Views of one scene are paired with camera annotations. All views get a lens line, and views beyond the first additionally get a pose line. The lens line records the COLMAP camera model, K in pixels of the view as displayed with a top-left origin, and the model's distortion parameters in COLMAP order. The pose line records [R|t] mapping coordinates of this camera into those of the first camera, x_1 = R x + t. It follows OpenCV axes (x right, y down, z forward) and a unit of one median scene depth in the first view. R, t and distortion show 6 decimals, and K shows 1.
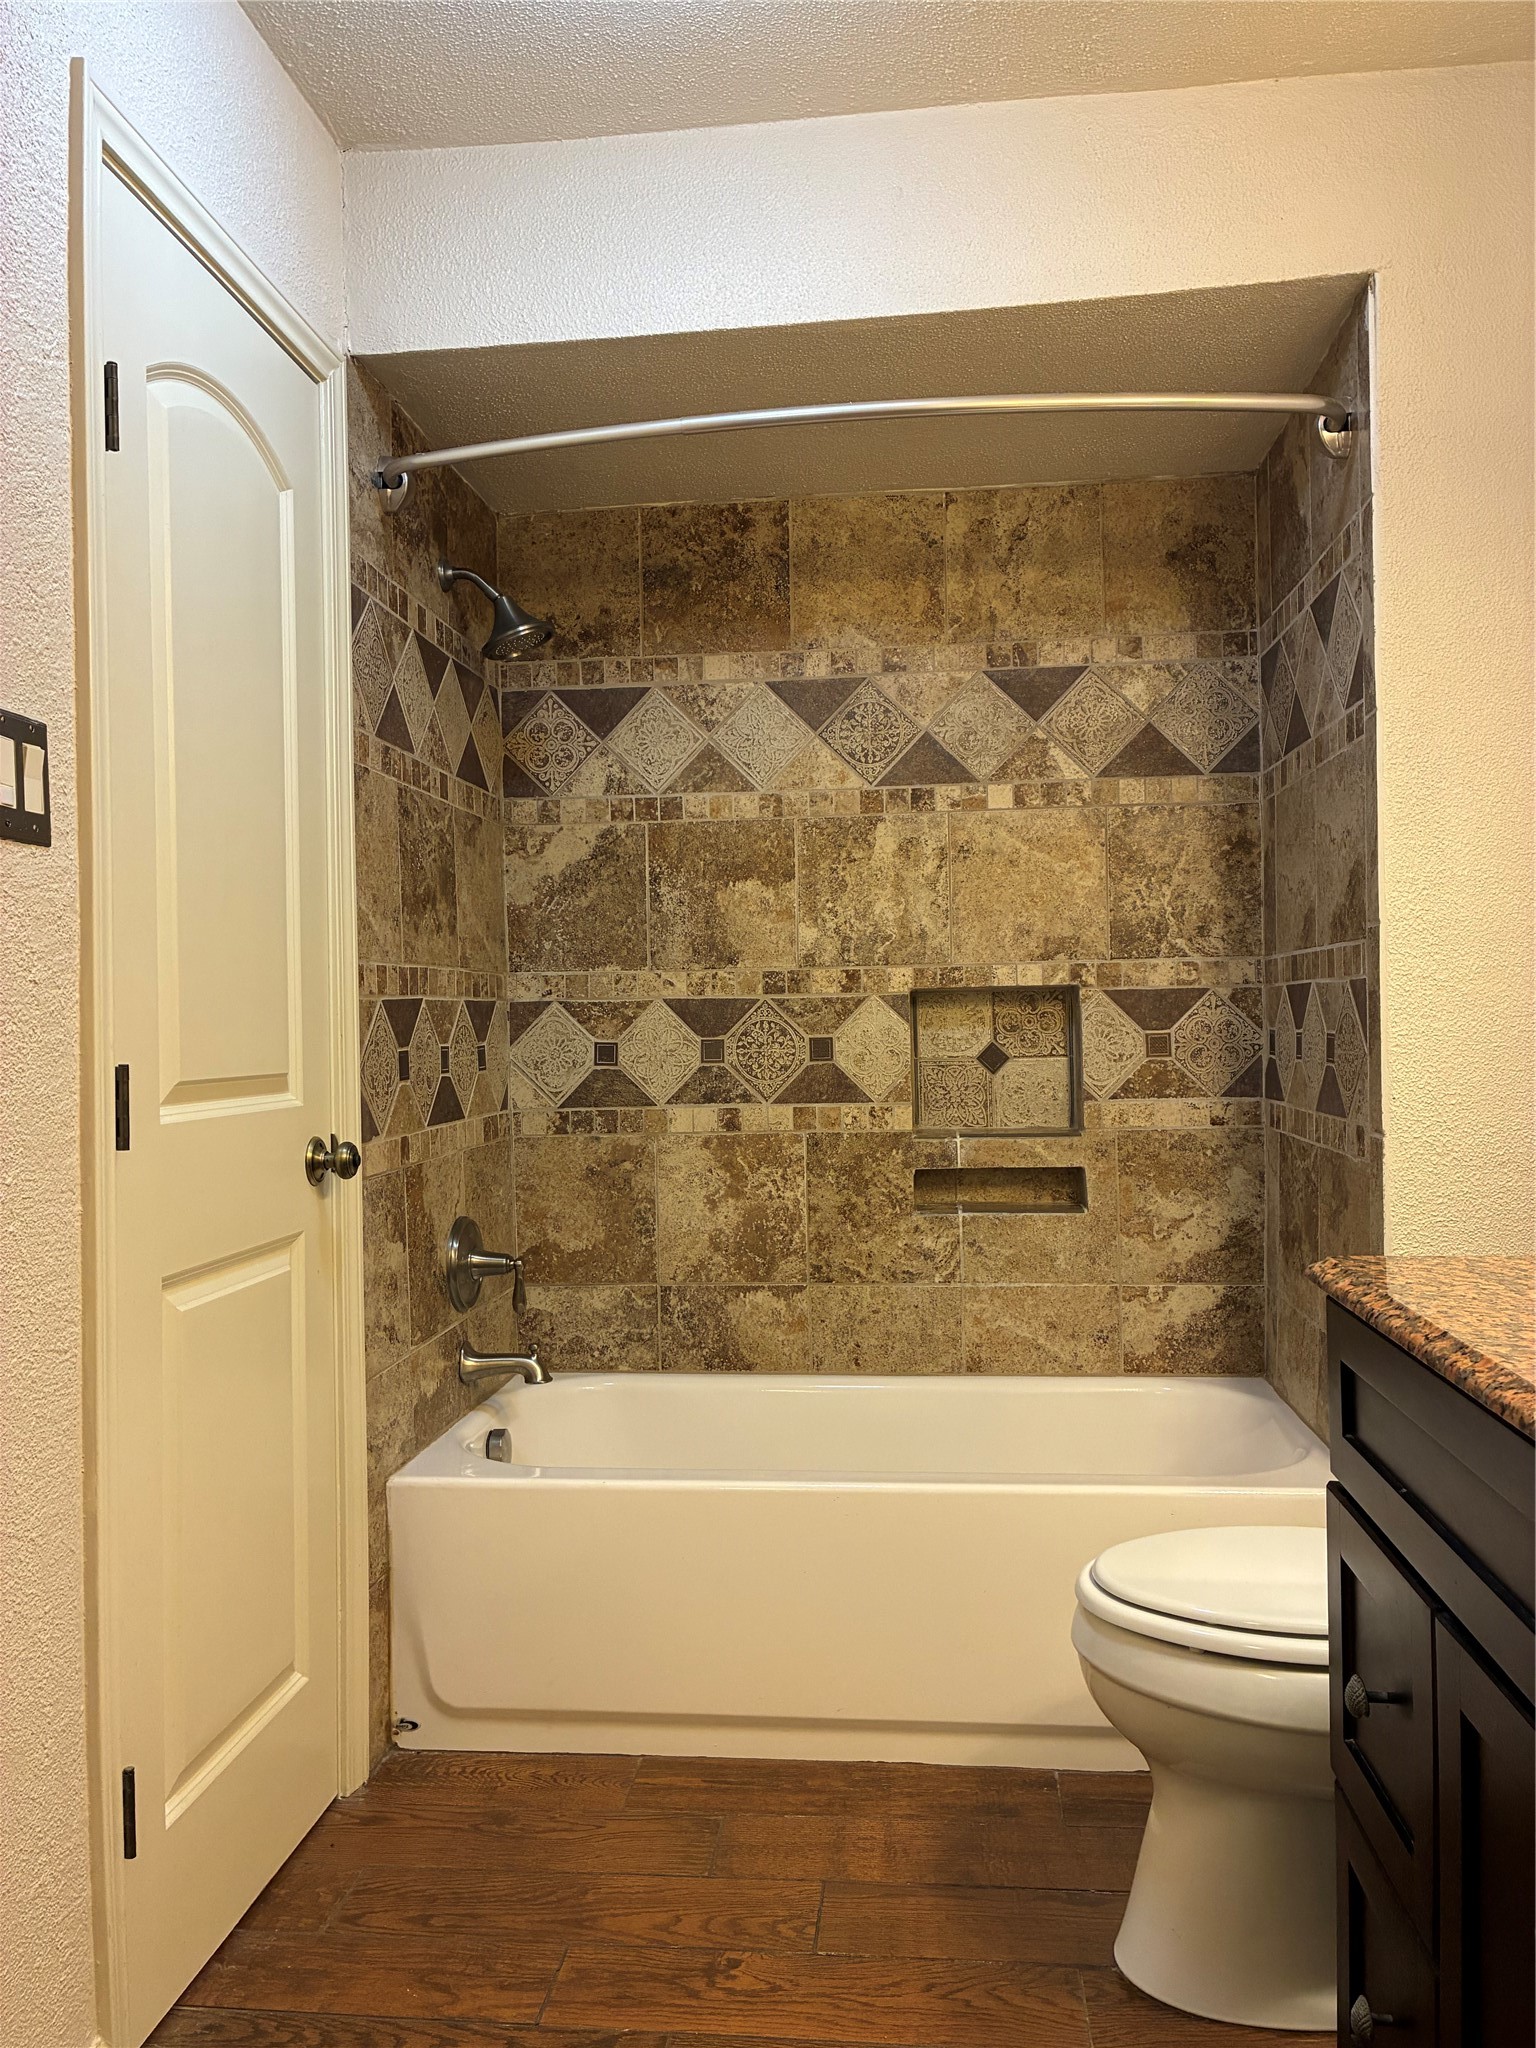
lens RADIAL K [[1543.8, 0, 763.3], [0, 1543.8, 1012.6], [0, 0, 1]] dist [0.051952, -0.059031]
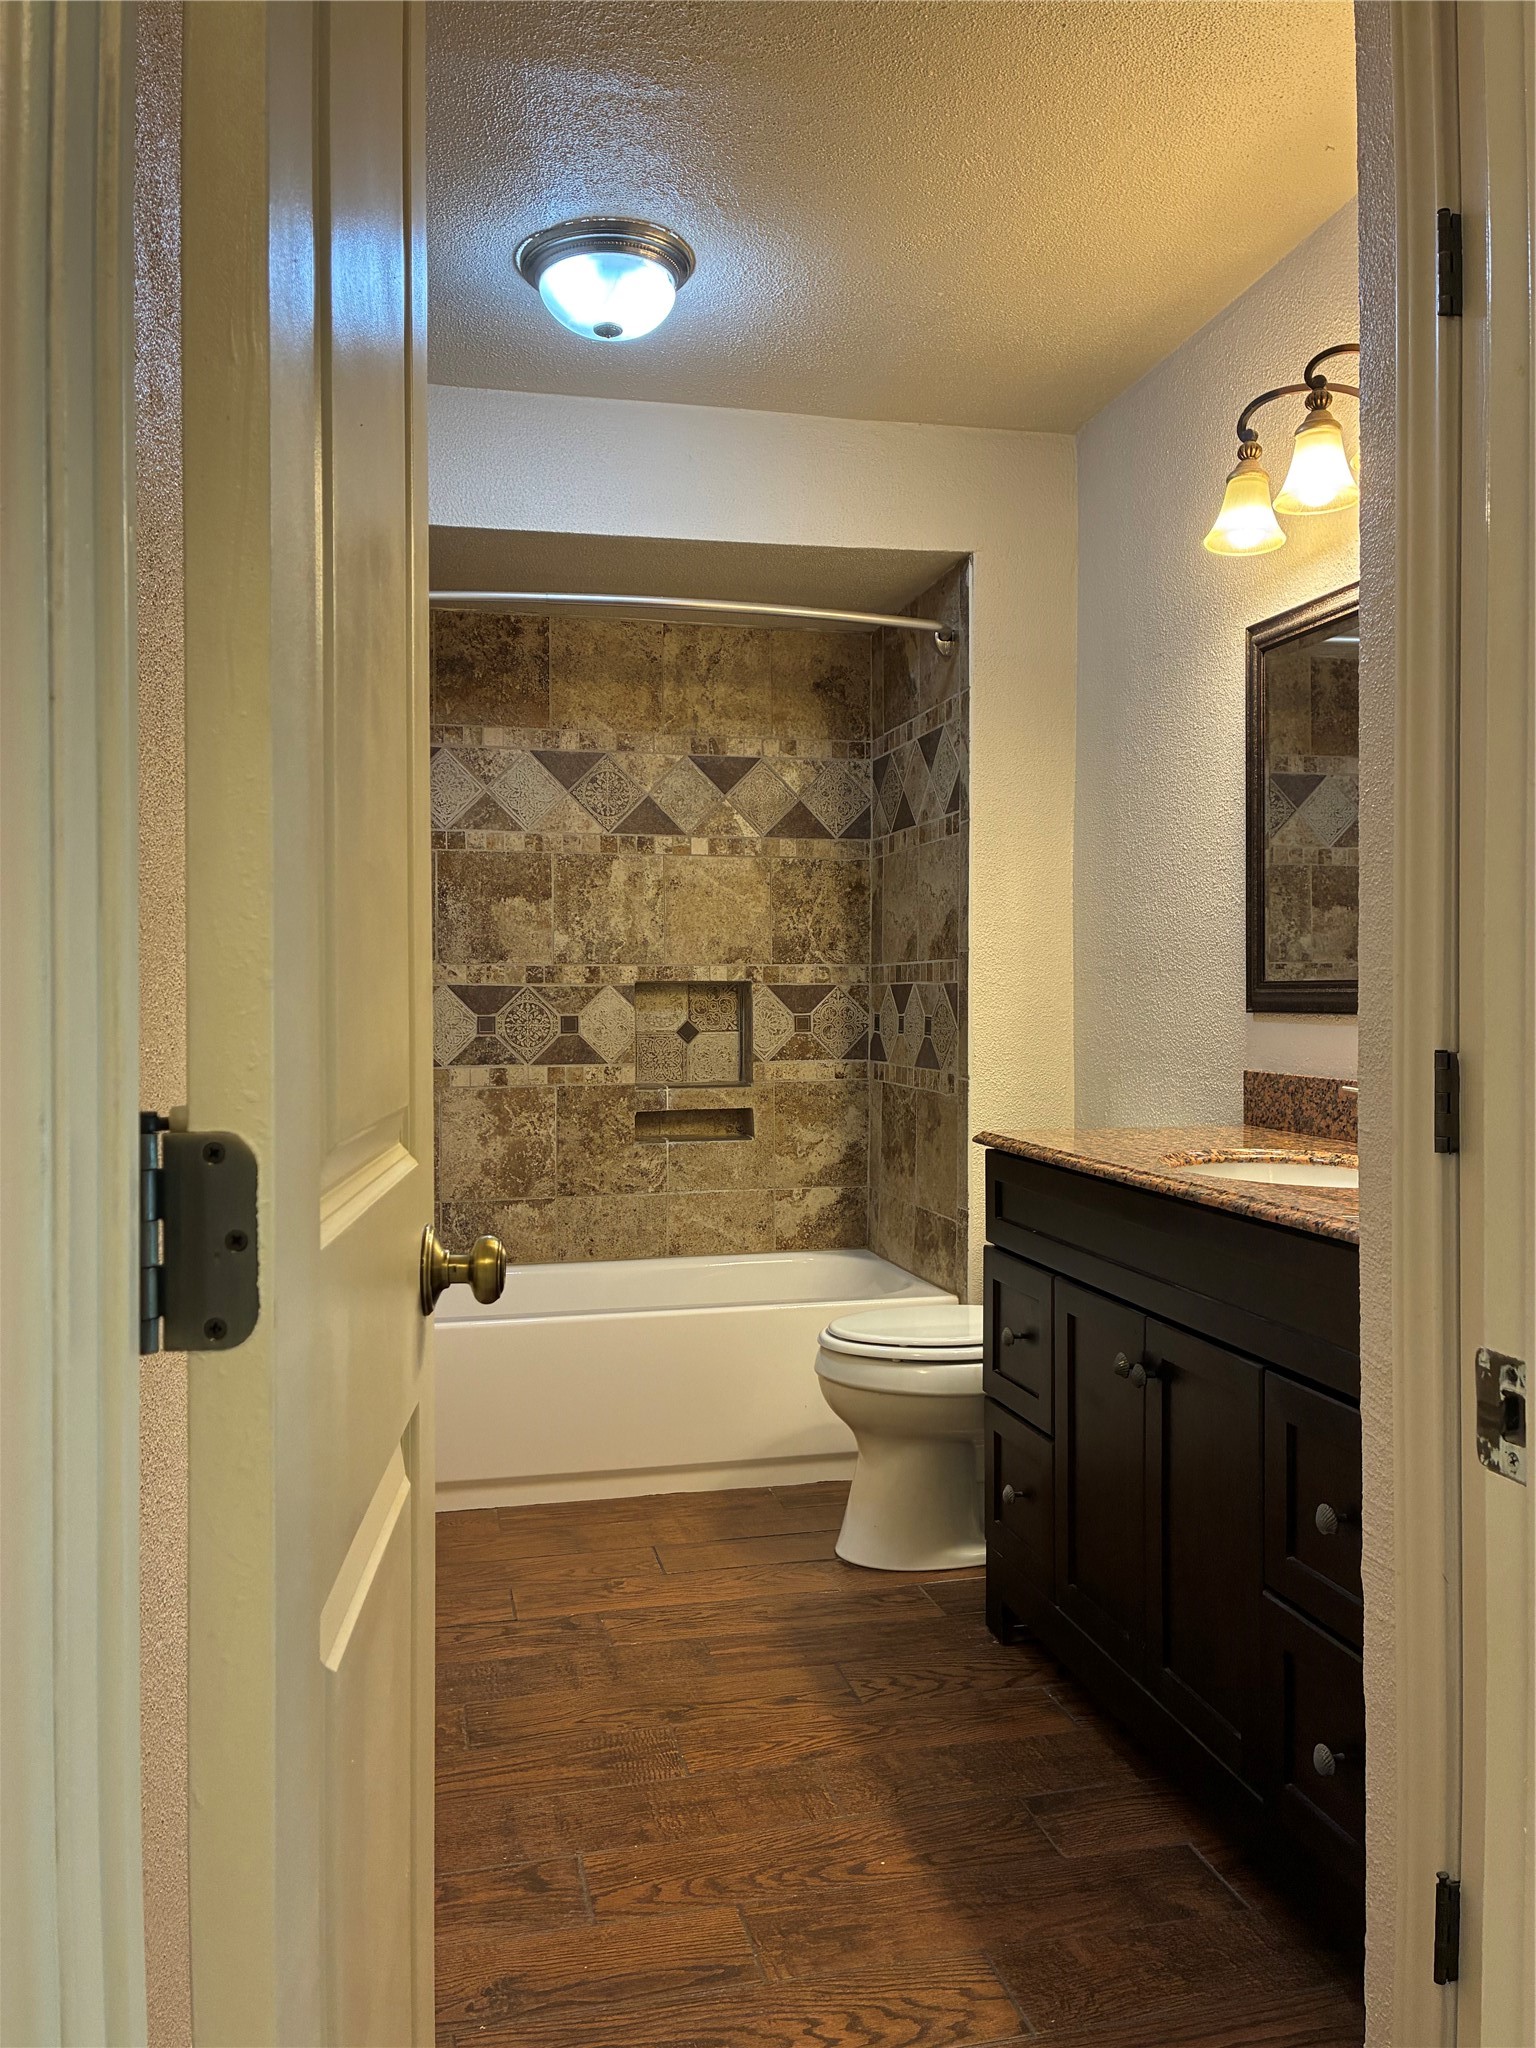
lens RADIAL K [[1543.8, 0, 760.6], [0, 1543.8, 1030.8], [0, 0, 1]] dist [0.051952, -0.059031]
pose [[0.942918, 0.008204, 0.332923, -0.260179], [-0.015682, 0.999681, 0.019781, -0.000408], [-0.332655, -0.023873, 0.942747, -0.344723]]
